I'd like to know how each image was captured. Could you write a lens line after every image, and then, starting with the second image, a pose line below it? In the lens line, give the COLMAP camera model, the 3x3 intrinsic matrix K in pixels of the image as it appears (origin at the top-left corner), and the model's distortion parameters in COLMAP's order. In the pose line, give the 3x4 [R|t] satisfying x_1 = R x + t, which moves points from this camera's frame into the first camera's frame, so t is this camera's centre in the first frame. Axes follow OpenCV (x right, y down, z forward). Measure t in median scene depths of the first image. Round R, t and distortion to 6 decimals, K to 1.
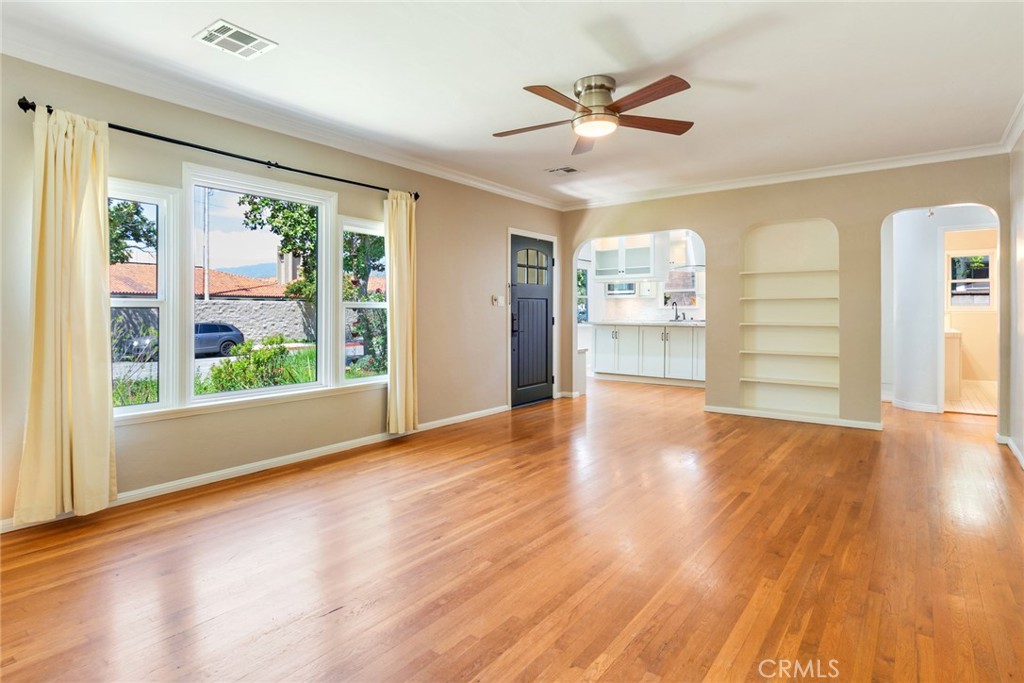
lens RADIAL K [[552.2, 0, 494.9], [0, 552.2, 309.4], [0, 0, 1]] dist [0.003904, -0.010342]
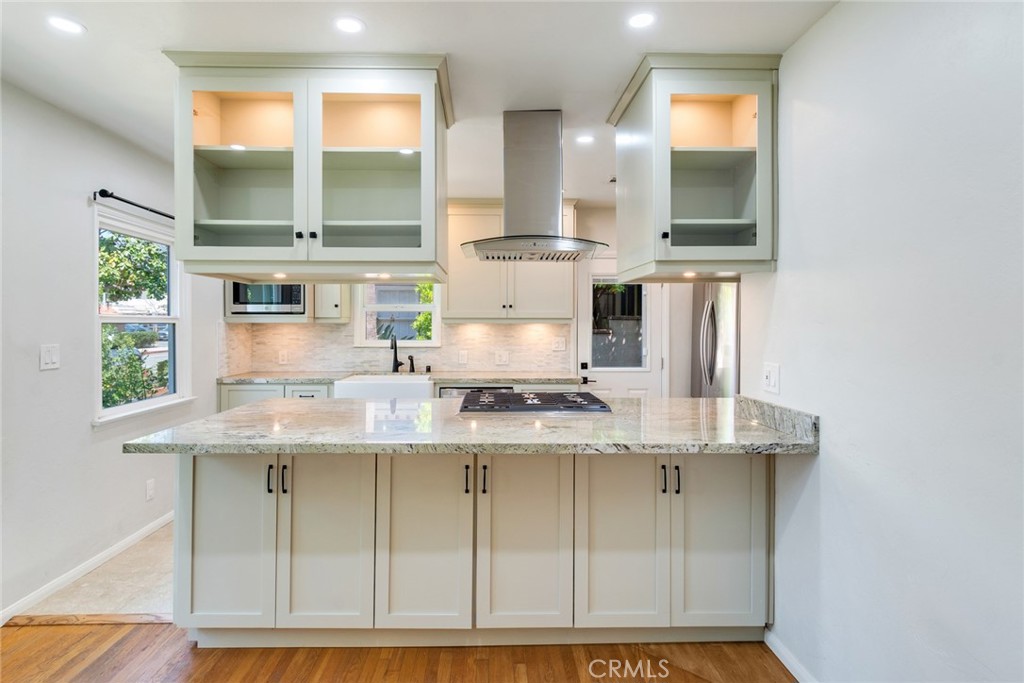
lens RADIAL K [[545.3, 0, 497.6], [0, 545.3, 325.5], [0, 0, 1]] dist [0.002637, -0.000831]
pose [[0.779573, -0.000658, 0.626310, 0.107967], [-0.003799, 0.999976, 0.005780, -0.022110], [-0.626299, -0.006885, 0.779552, 0.581357]]
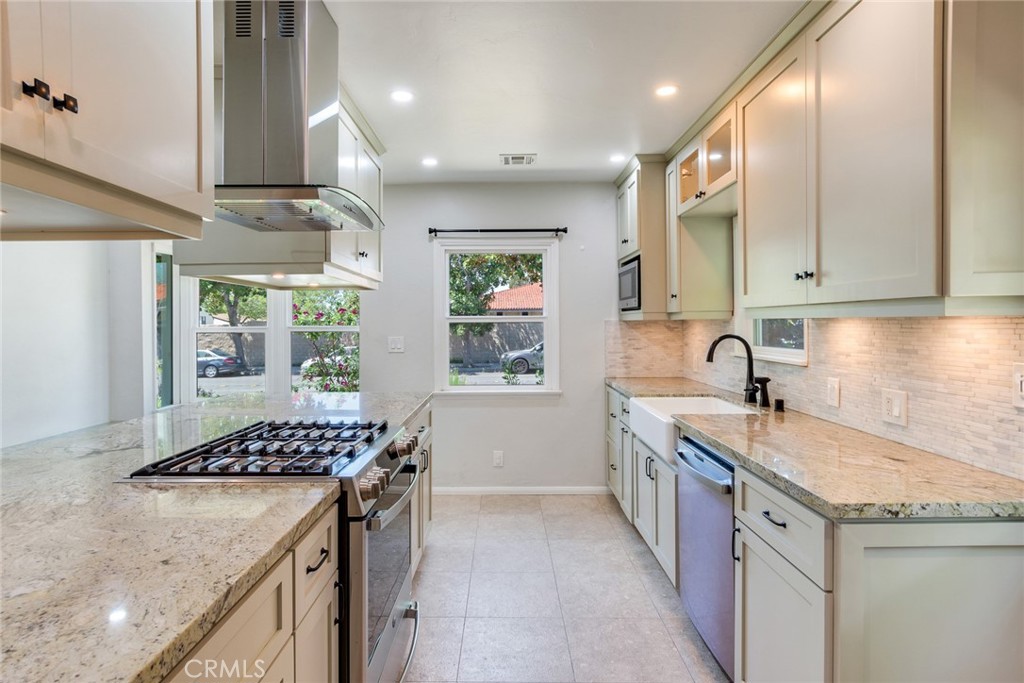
lens RADIAL K [[545.3, 0, 497.6], [0, 545.3, 325.5], [0, 0, 1]] dist [0.002637, -0.000831]
pose [[0.613178, -0.000402, -0.789945, 0.457707], [0.010442, 0.999917, 0.007597, -0.021321], [0.789876, -0.012907, 0.613131, 0.725103]]
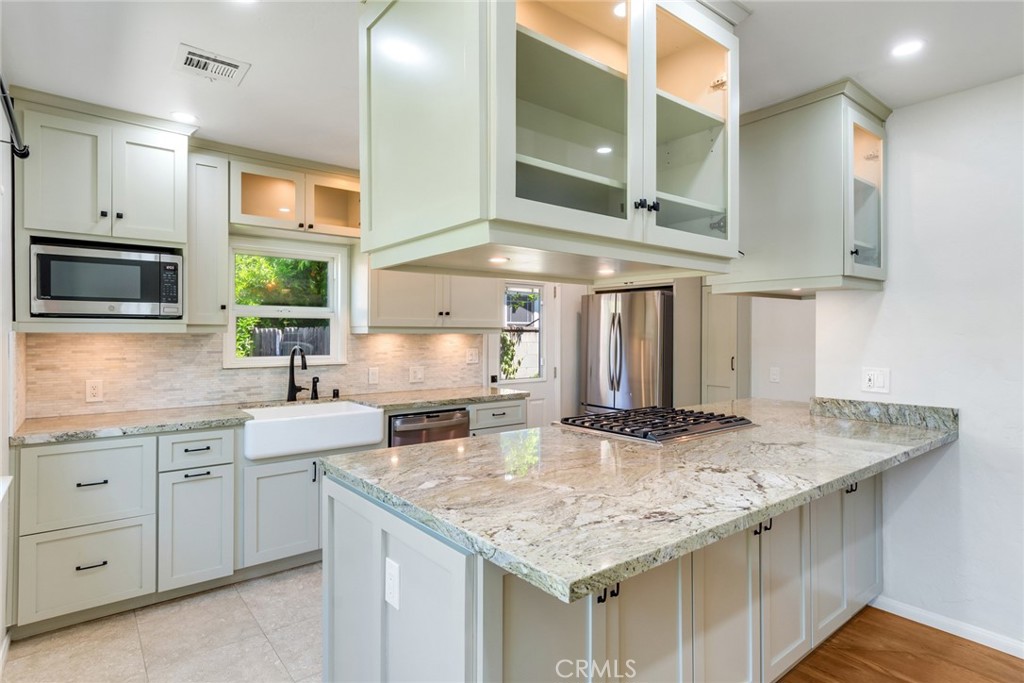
lens RADIAL K [[544.8, 0, 500.6], [0, 544.8, 327.4], [0, 0, 1]] dist [0.004197, -0.010091]
pose [[0.243134, 0.011191, 0.969928, 0.037949], [-0.004930, 0.999935, -0.010301, -0.021874], [-0.969980, -0.002277, 0.243174, 0.783948]]
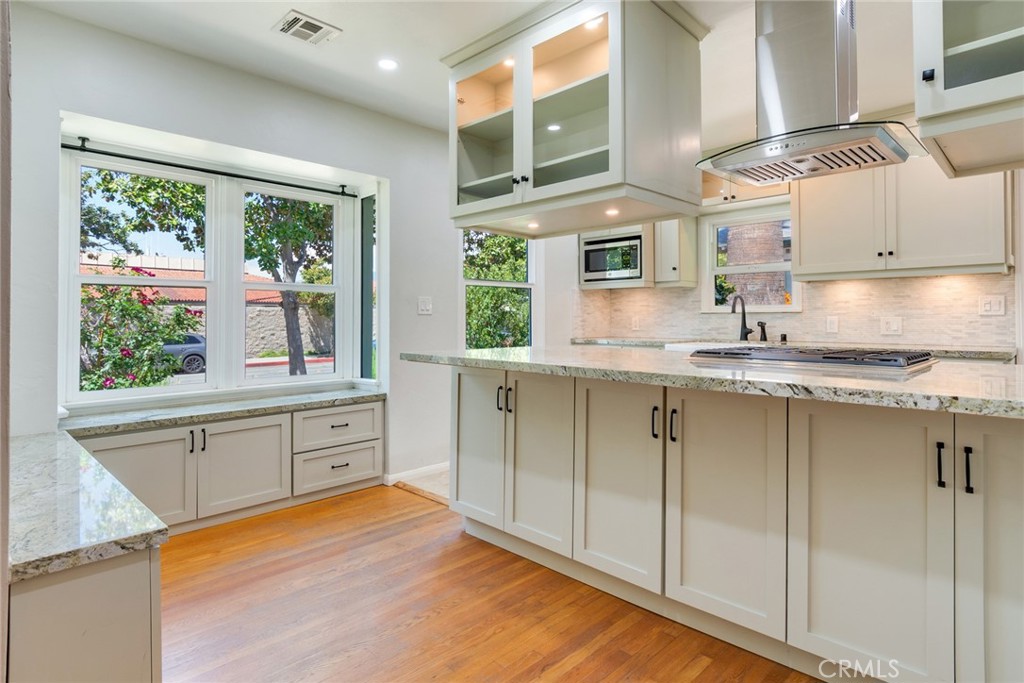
lens RADIAL K [[552.2, 0, 494.9], [0, 552.2, 309.4], [0, 0, 1]] dist [0.003904, -0.010342]
pose [[0.990134, -0.002968, -0.140090, 0.200046], [0.001072, 0.999907, -0.013608, 0.001862], [0.140117, 0.013324, 0.990045, 0.558873]]
